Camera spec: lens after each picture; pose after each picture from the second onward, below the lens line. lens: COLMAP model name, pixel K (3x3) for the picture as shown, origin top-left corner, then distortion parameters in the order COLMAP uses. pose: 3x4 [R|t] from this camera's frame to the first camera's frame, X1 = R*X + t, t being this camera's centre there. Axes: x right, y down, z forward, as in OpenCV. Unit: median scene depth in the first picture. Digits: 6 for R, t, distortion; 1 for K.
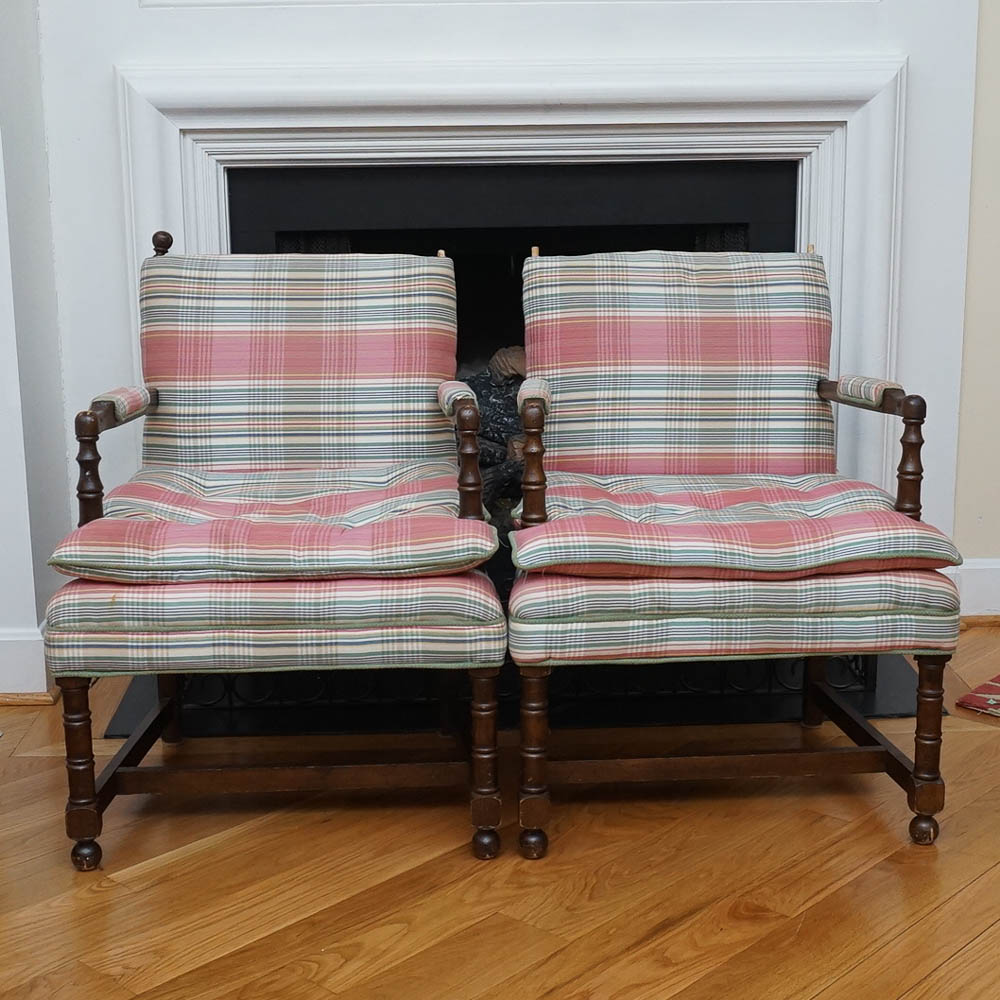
lens RADIAL K [[1613.8, 0, 500.0], [0, 1613.8, 500.0], [0, 0, 1]] dist [0.015936, 0.018261]
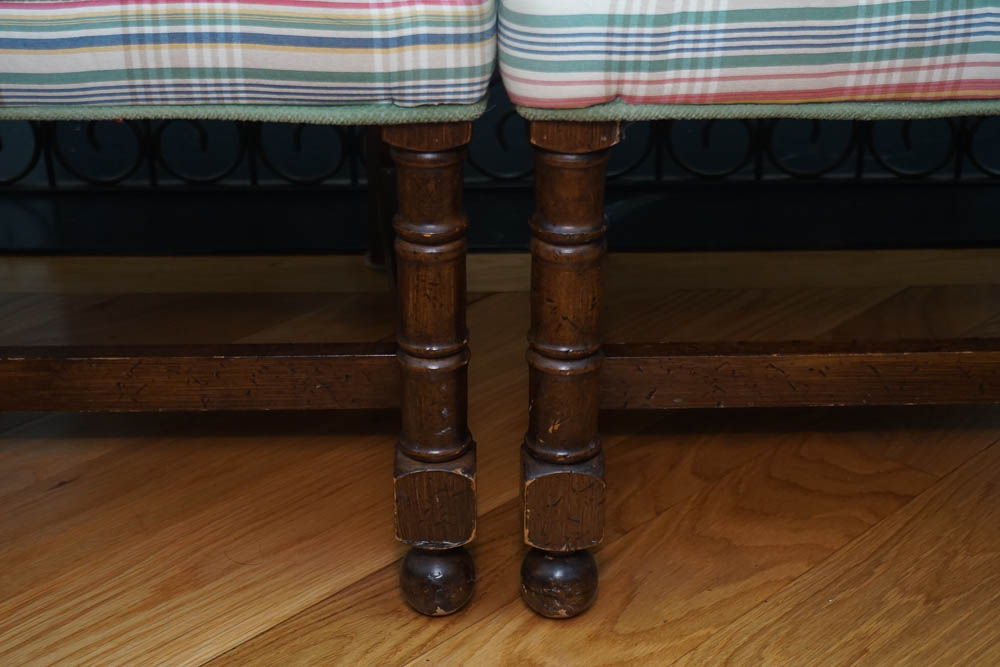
lens RADIAL K [[1731.5, 0, 500.0], [0, 1731.5, 333.5], [0, 0, 1]] dist [0.039625, 0.031618]
pose [[0.999652, 0.019039, -0.018265, 0.013411], [-0.014404, 0.973839, 0.226781, 0.063447], [0.022105, -0.226439, 0.973775, 0.627765]]
